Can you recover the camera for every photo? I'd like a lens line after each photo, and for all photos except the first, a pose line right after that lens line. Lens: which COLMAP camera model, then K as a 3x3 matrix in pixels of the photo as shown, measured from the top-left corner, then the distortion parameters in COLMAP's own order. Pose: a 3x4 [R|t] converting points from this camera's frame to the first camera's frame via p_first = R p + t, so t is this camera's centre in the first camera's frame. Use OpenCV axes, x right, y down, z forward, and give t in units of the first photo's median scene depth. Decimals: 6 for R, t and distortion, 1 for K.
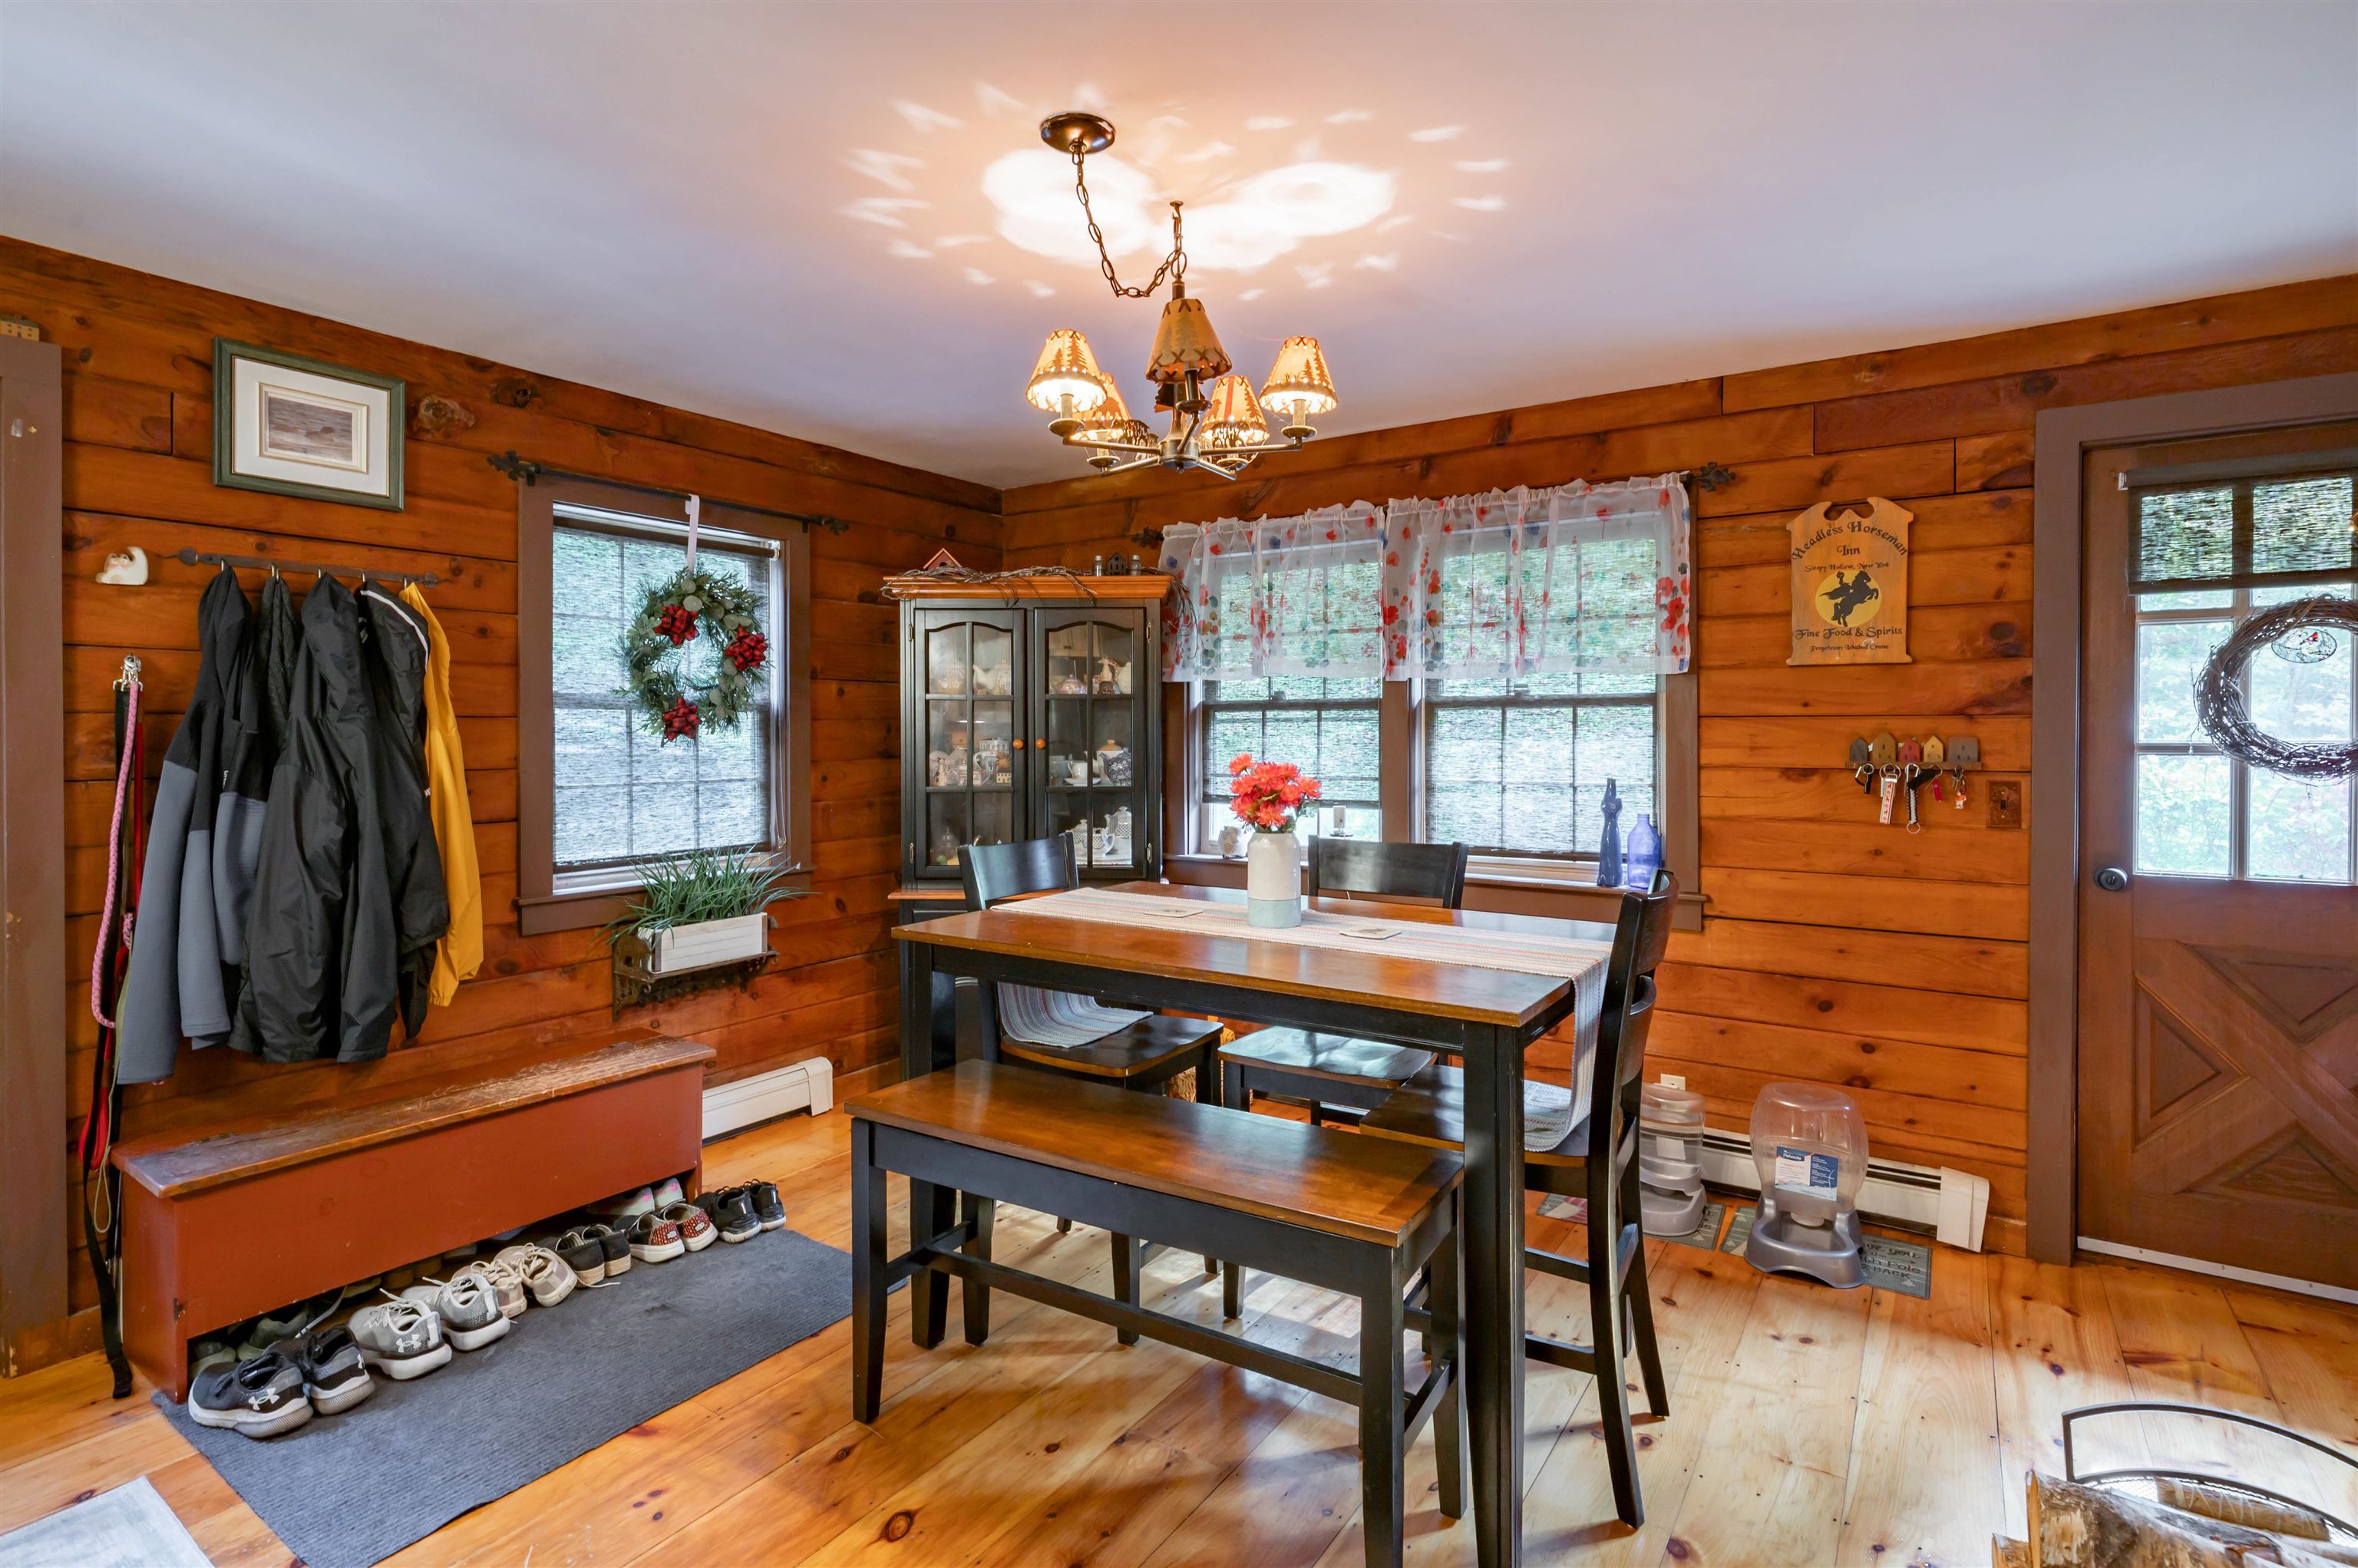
lens RADIAL K [[1145.0, 0, 1190.0], [0, 1145.0, 736.4], [0, 0, 1]] dist [-0.002891, 0.001512]
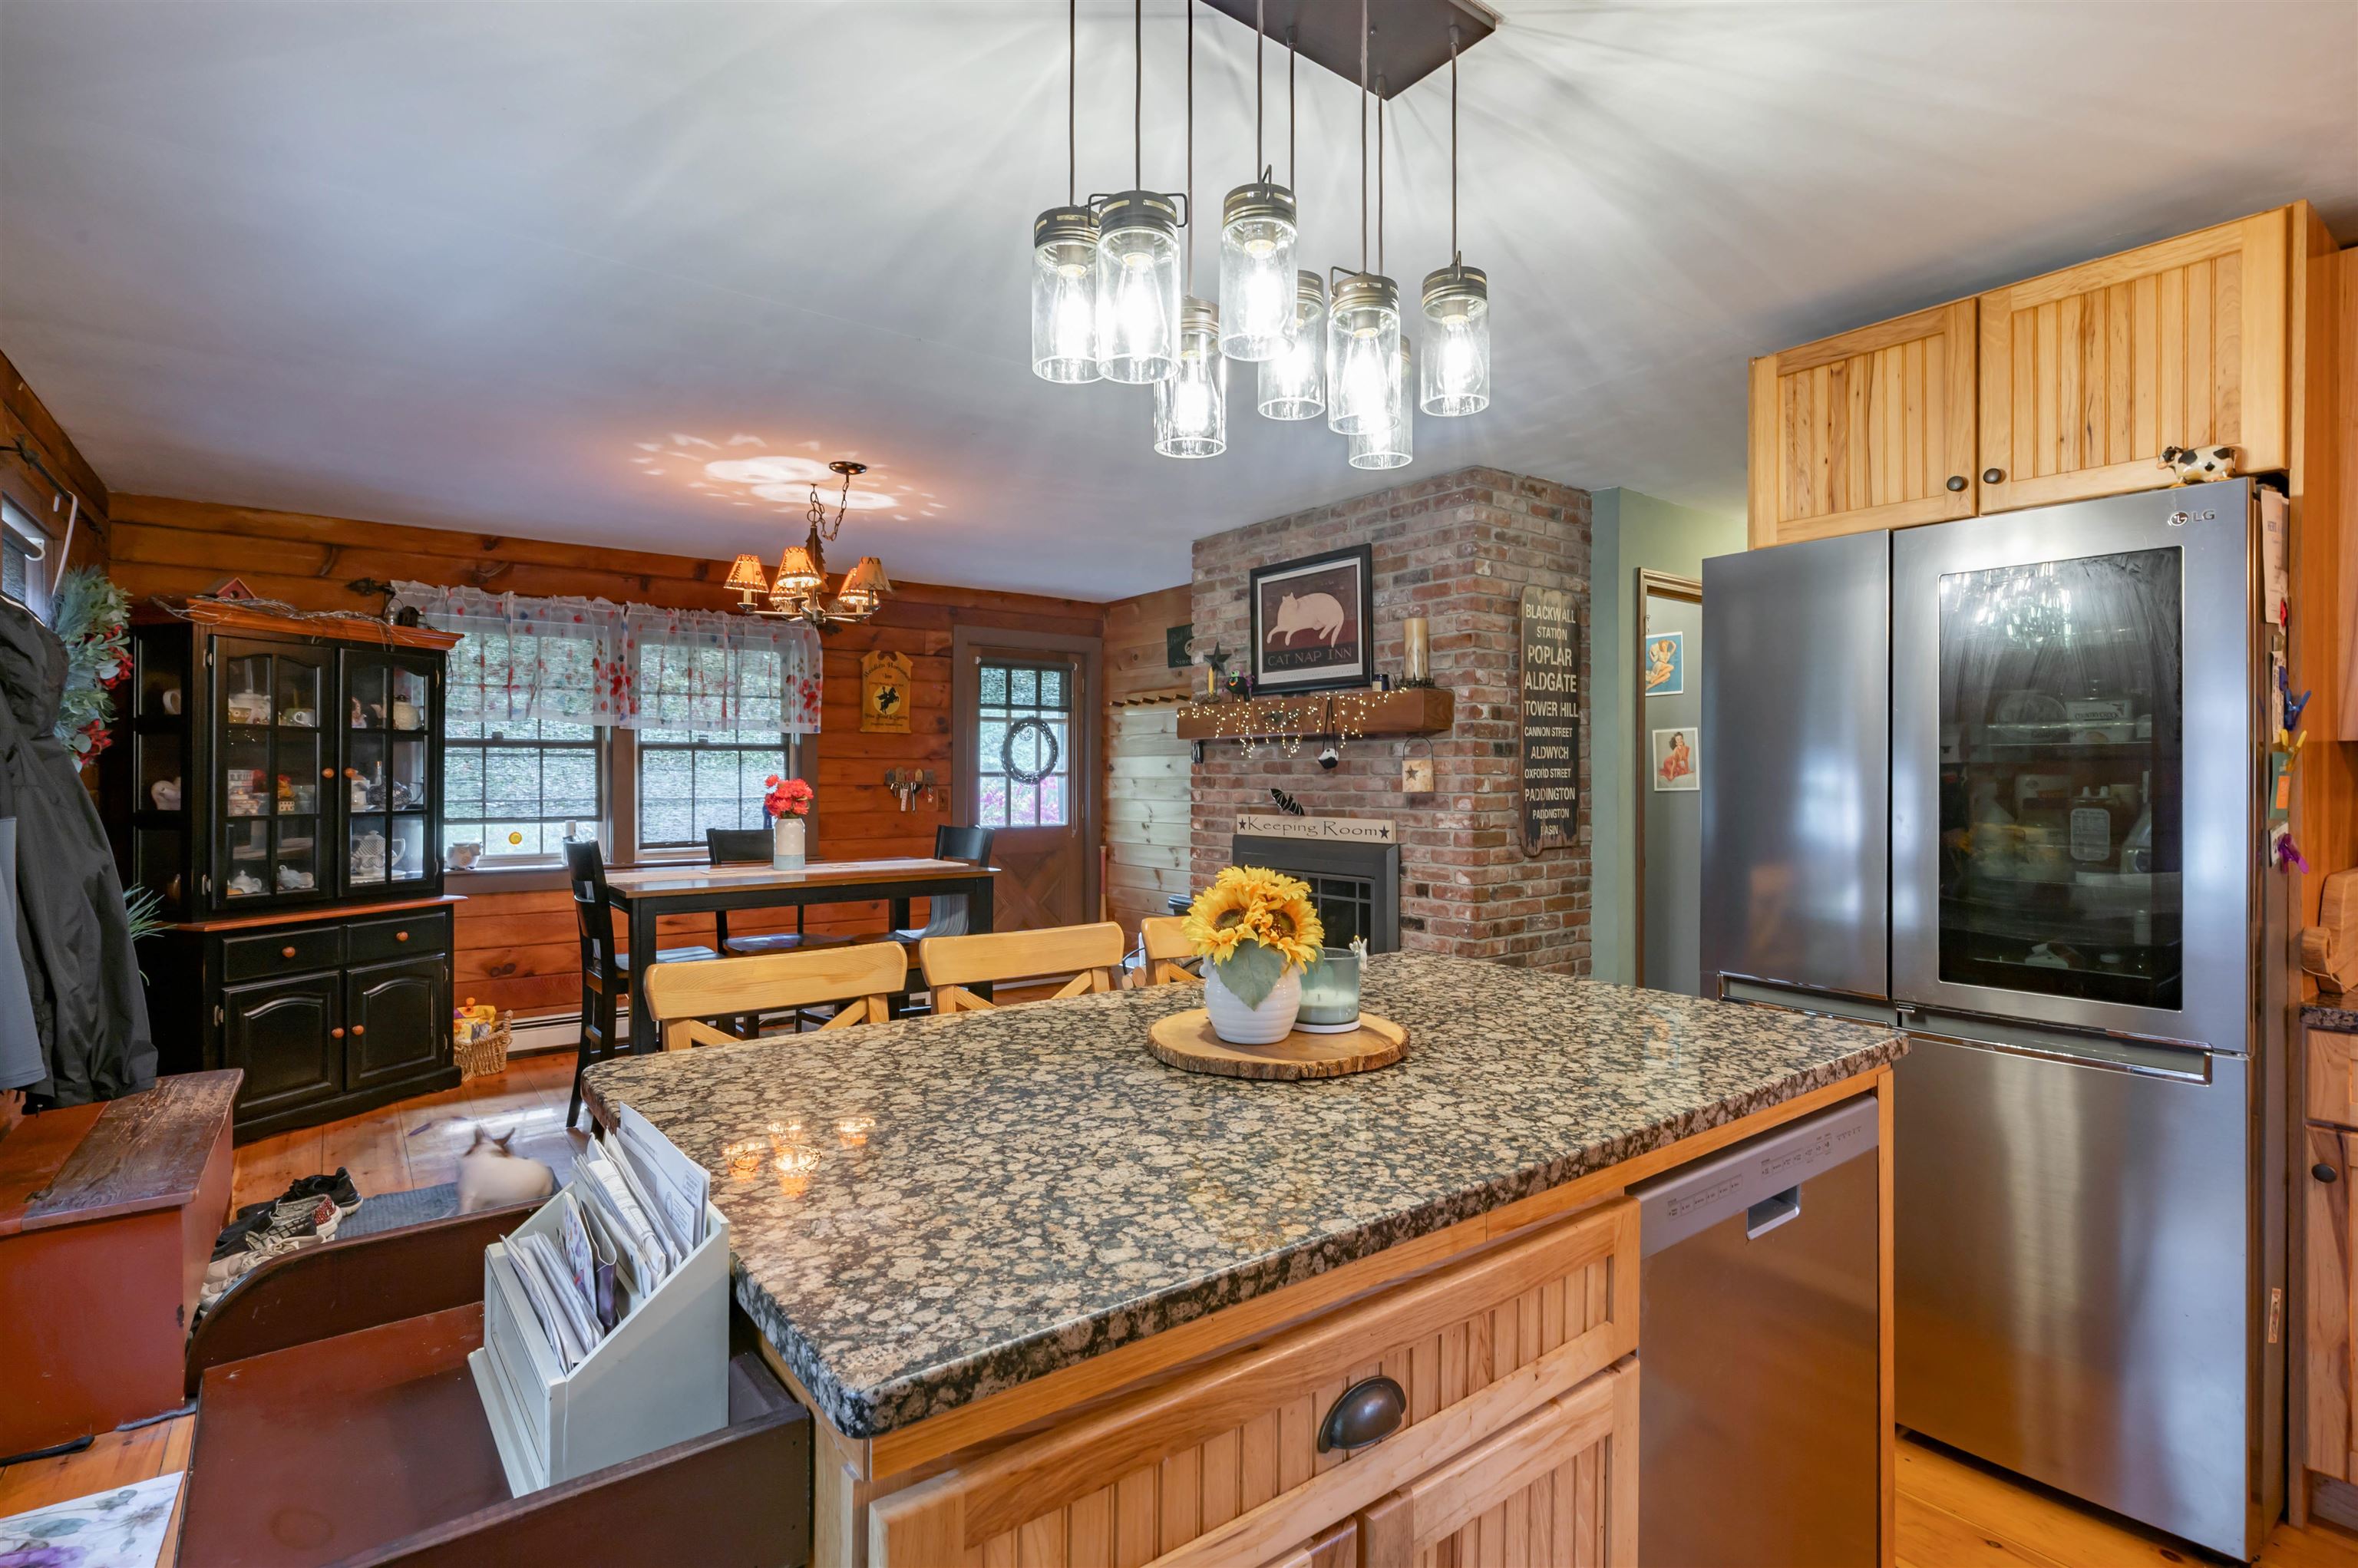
lens RADIAL K [[1132.4, 0, 1183.9], [0, 1132.4, 770.3], [0, 0, 1]] dist [0.002001, 0.000421]
pose [[0.323592, 0.004820, 0.946185, -1.063524], [0.004443, 0.999968, -0.006614, 0.016894], [-0.946186, 0.006344, 0.323560, -0.125370]]
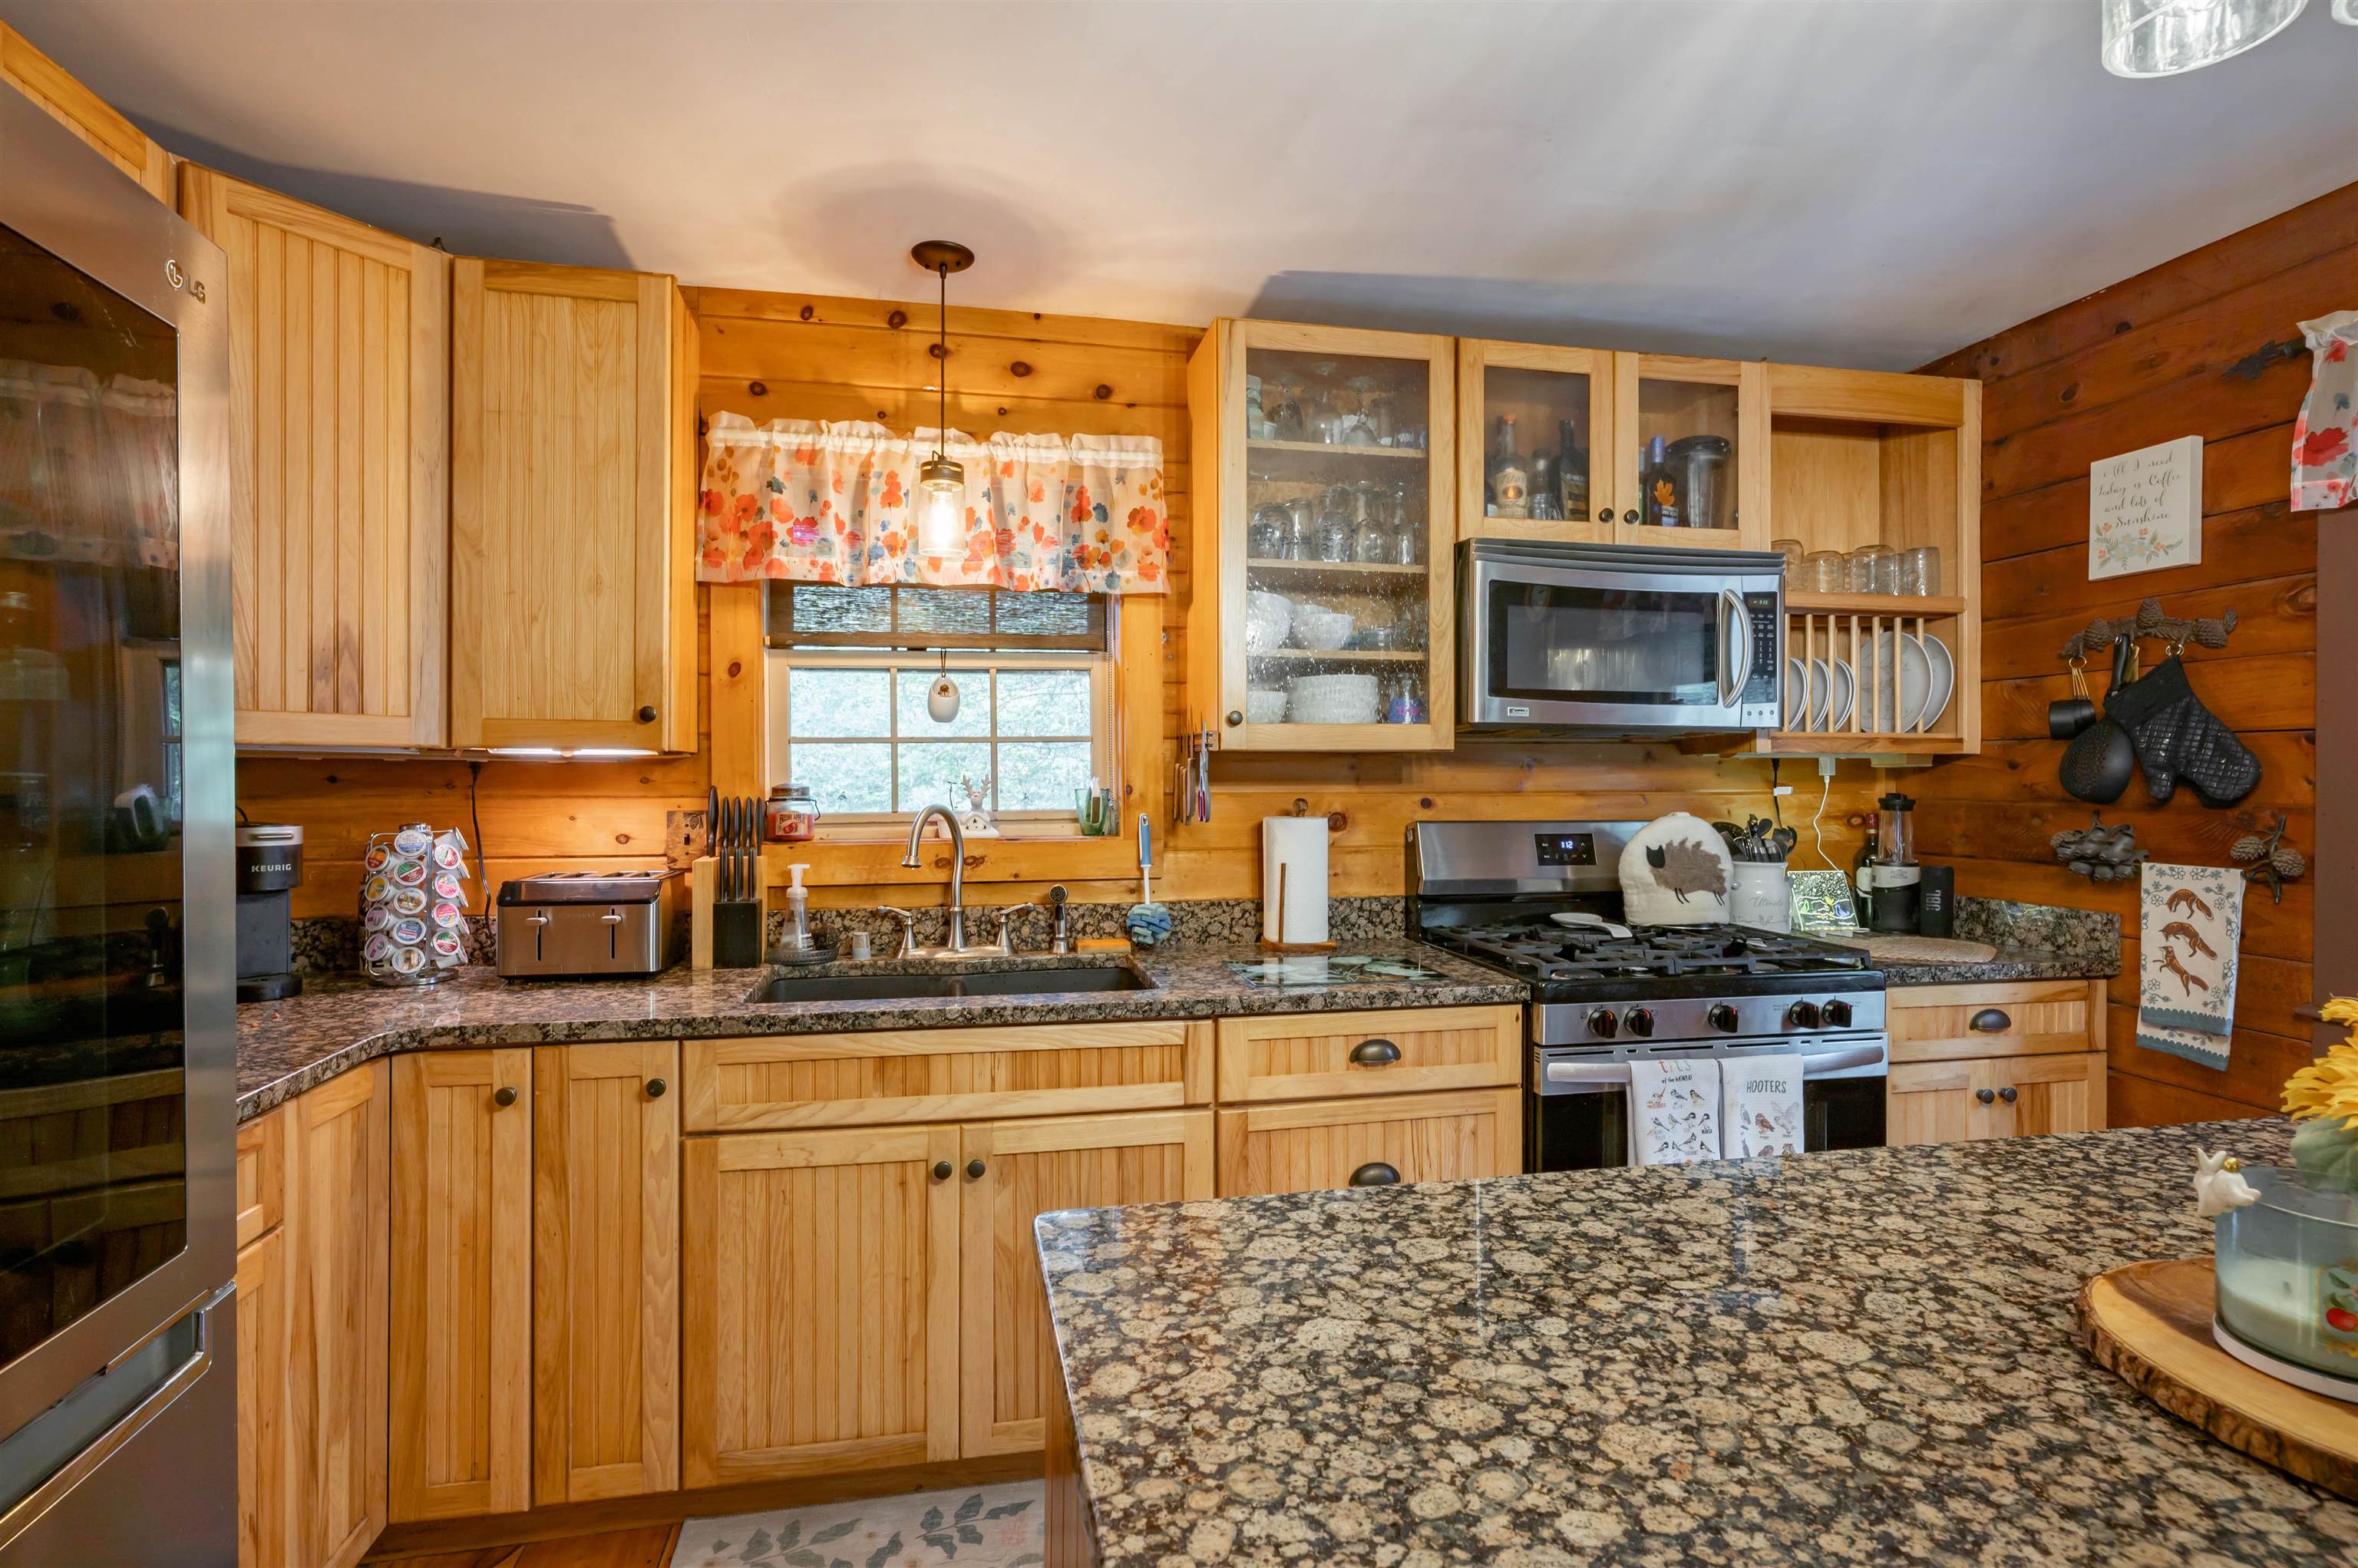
lens RADIAL K [[1150.4, 0, 1174.2], [0, 1150.4, 780.0], [0, 0, 1]] dist [-0.001445, 0.001058]
pose [[-0.704910, 0.004736, -0.709281, -0.328421], [-0.000450, 0.999975, 0.007123, 0.014339], [0.709297, 0.005340, -0.704890, -0.031498]]
